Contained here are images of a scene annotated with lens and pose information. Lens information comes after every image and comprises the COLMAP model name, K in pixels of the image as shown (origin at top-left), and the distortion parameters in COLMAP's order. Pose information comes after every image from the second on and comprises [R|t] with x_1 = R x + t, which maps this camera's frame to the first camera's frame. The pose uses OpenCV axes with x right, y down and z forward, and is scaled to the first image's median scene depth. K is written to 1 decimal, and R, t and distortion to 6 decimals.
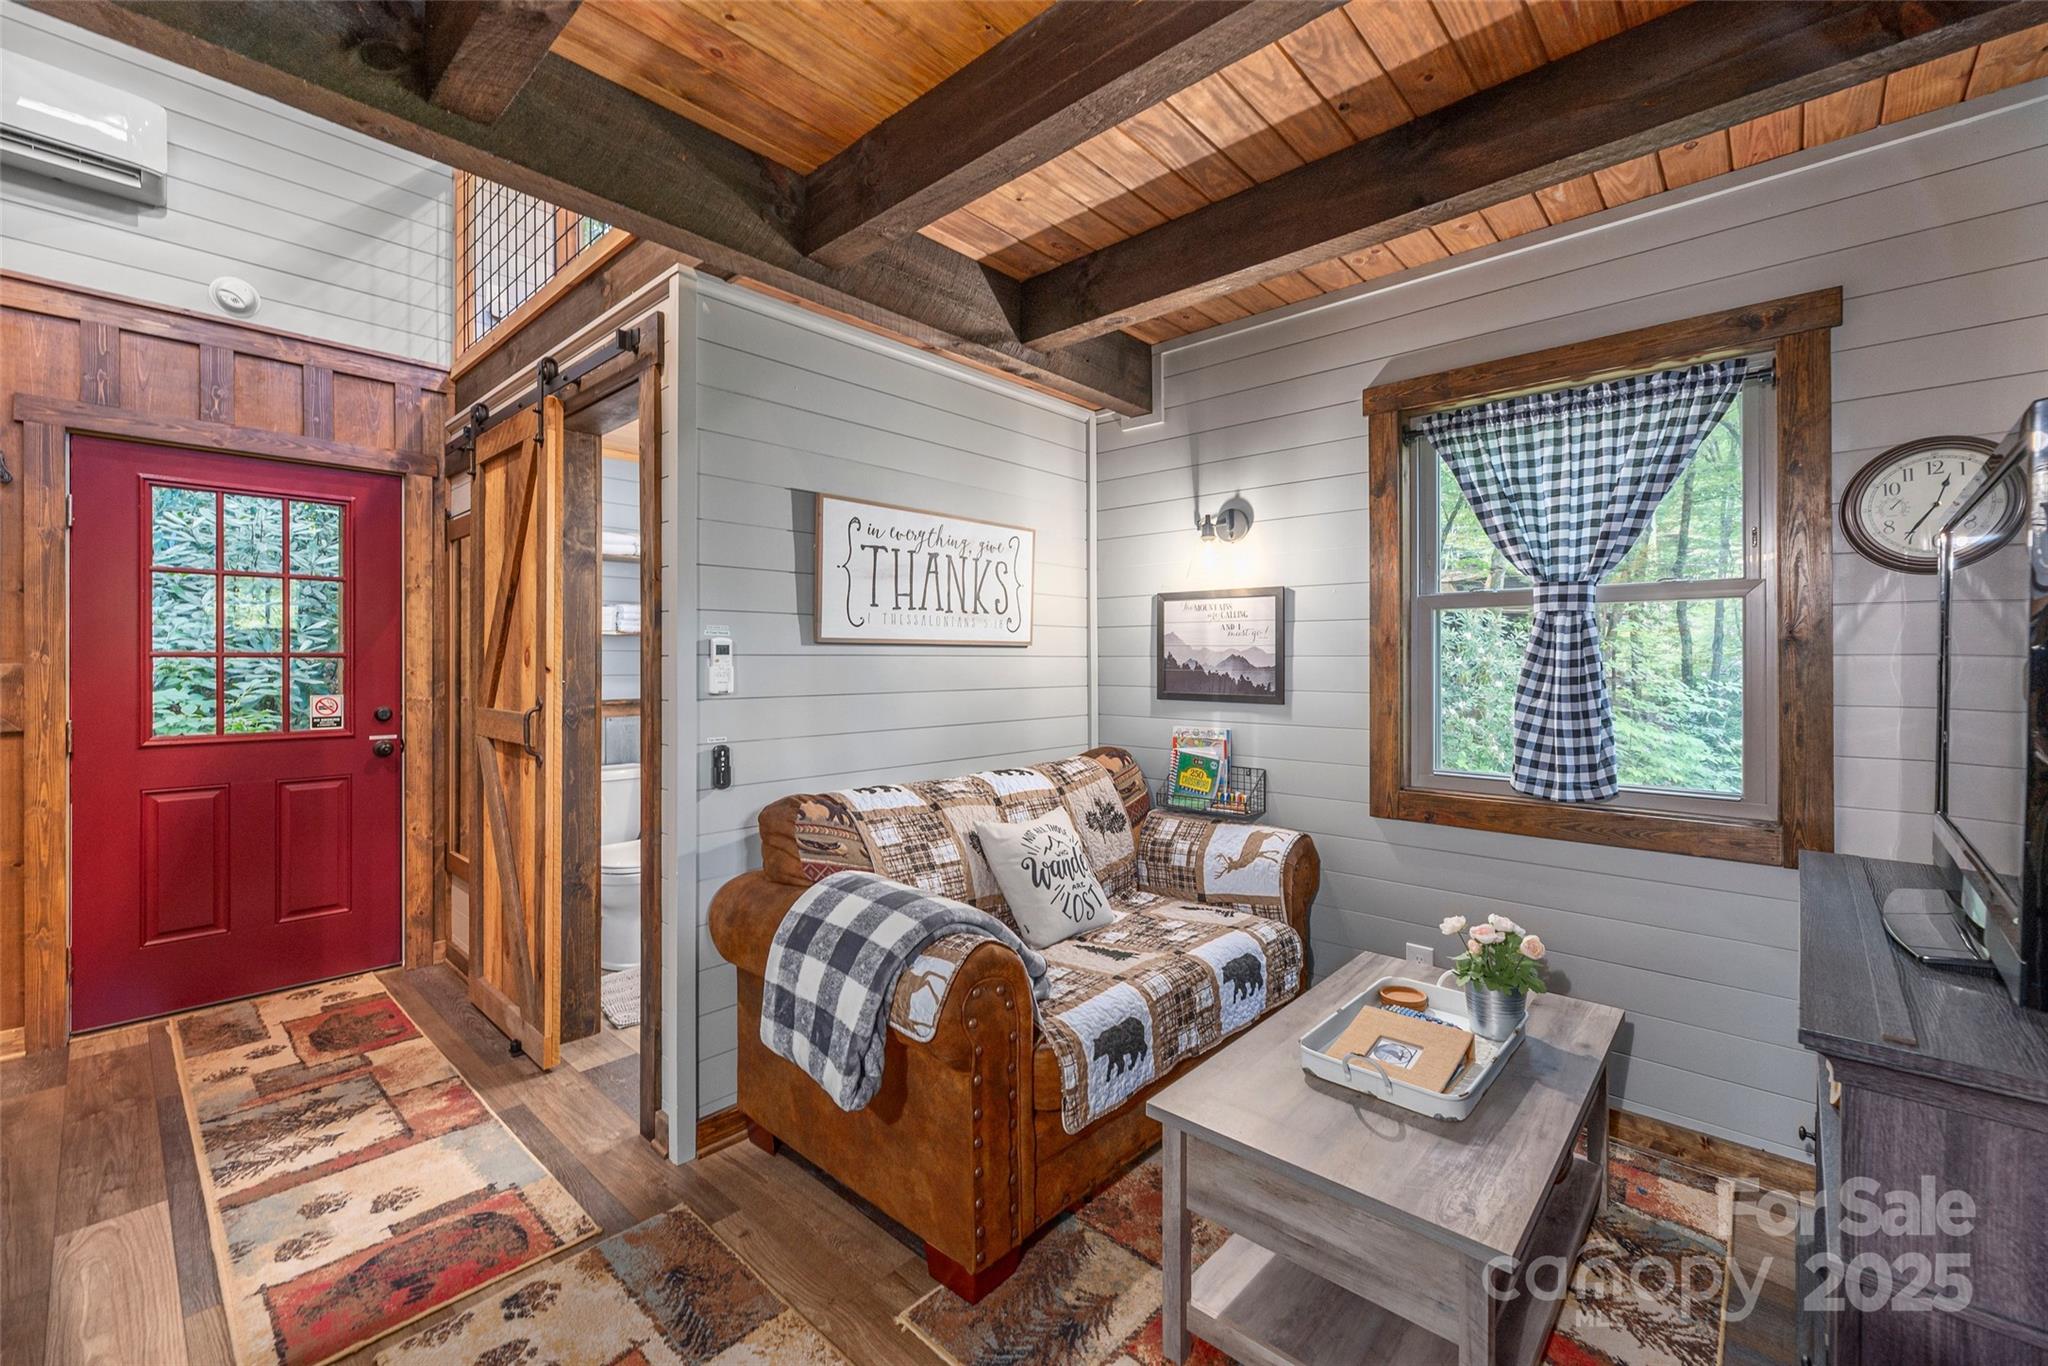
lens RADIAL K [[837.5, 0, 1025.5], [0, 837.5, 655.6], [0, 0, 1]] dist [0.002339, 0.000223]
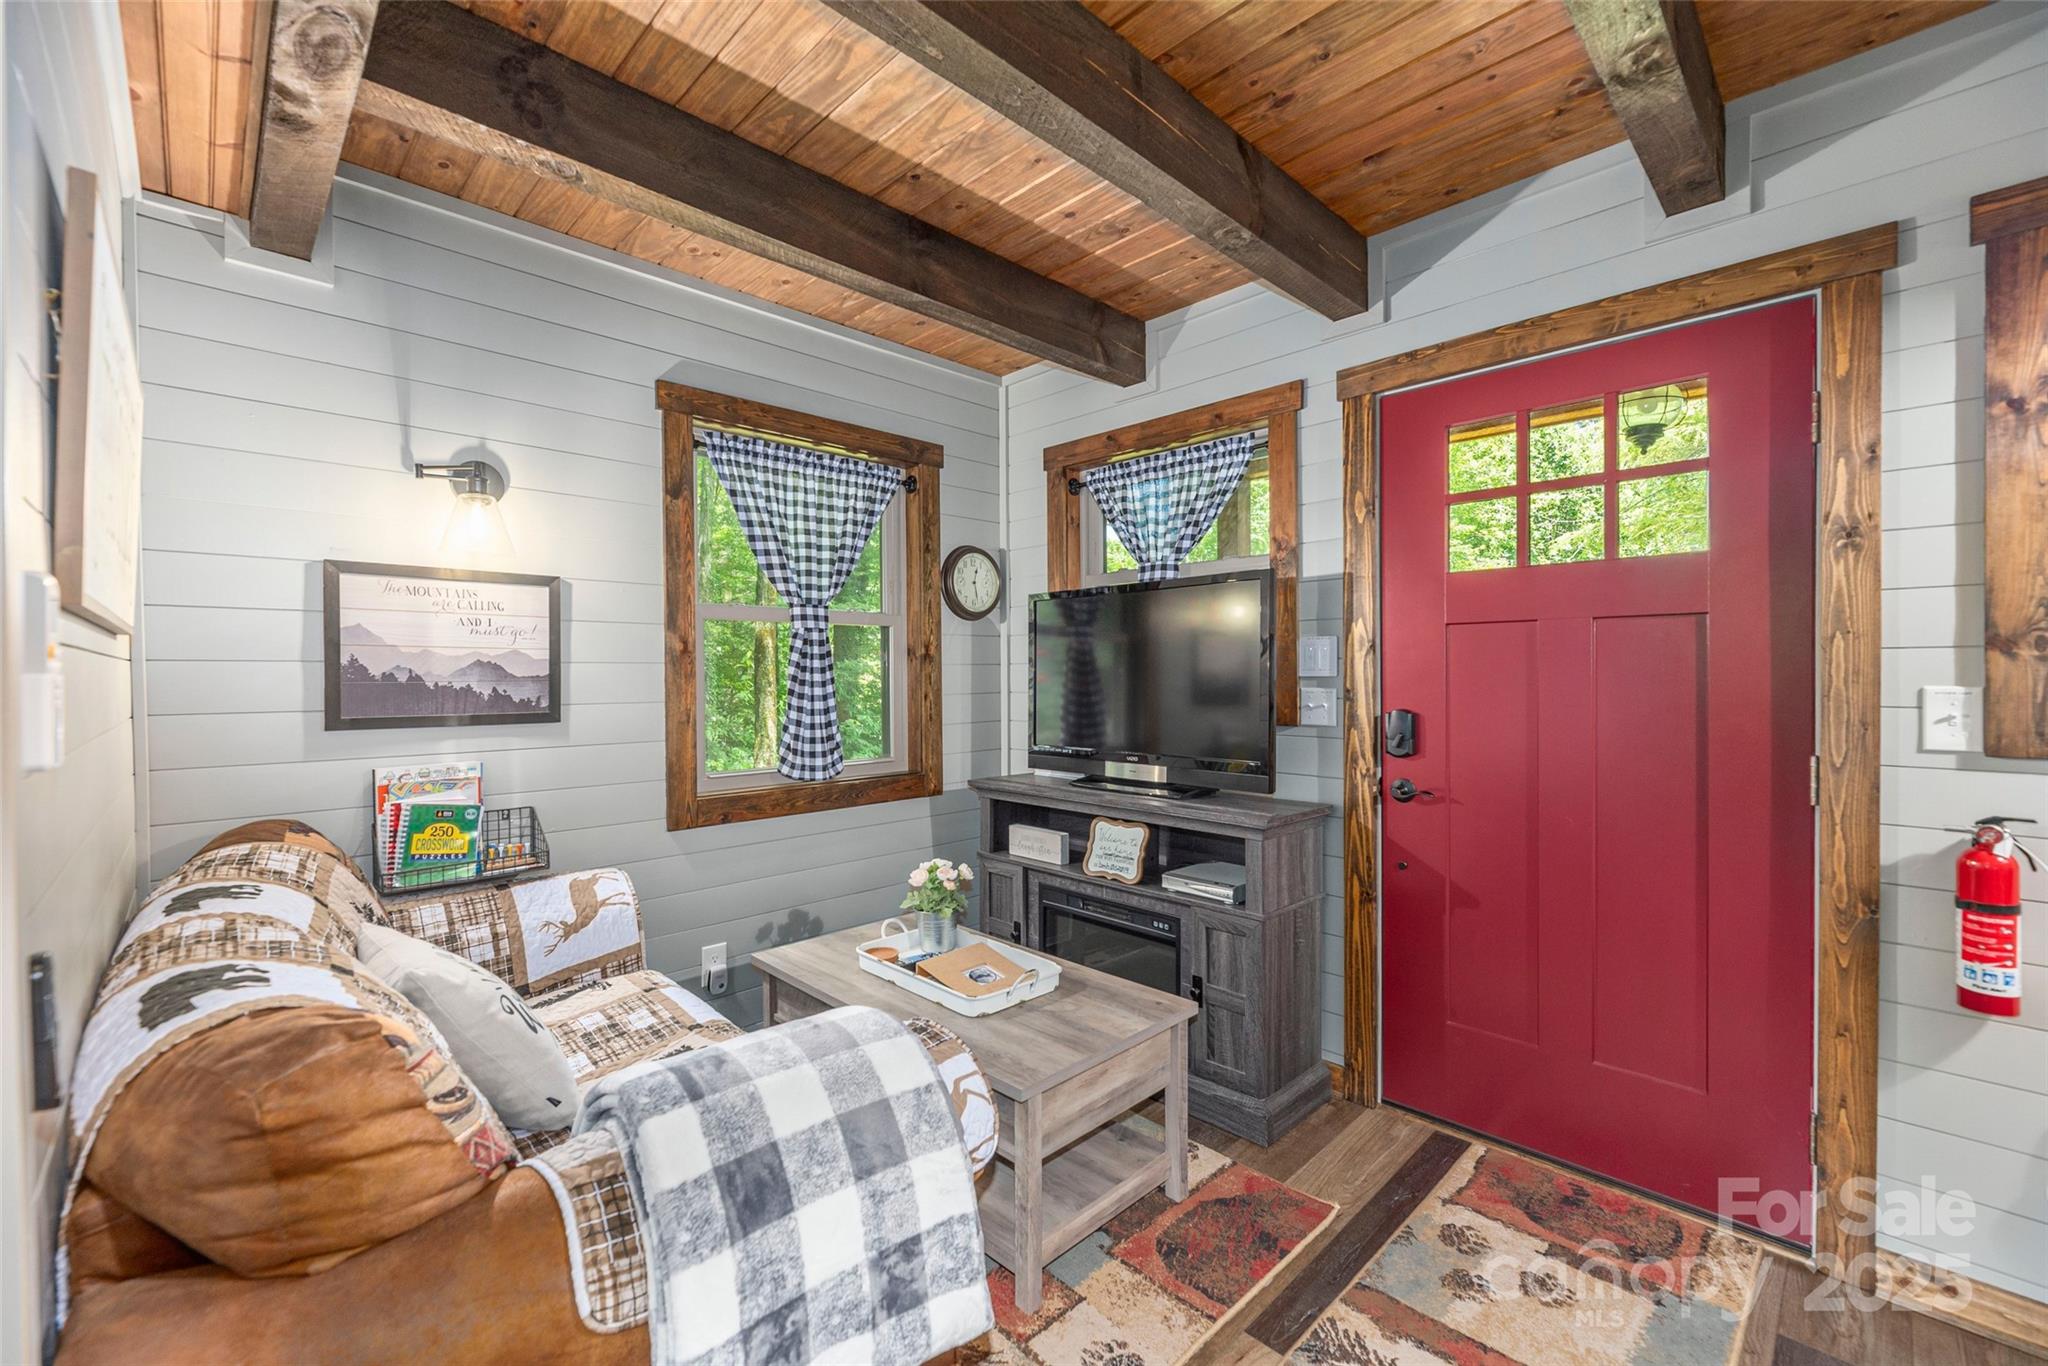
lens RADIAL K [[837.5, 0, 1023.5], [0, 837.5, 677.1], [0, 0, 1]] dist [0.002339, 0.000223]
pose [[0.063666, -0.008572, 0.997934, -0.694857], [-0.003716, 0.999954, 0.008827, 0.008258], [-0.997964, -0.004271, 0.063631, 0.726190]]
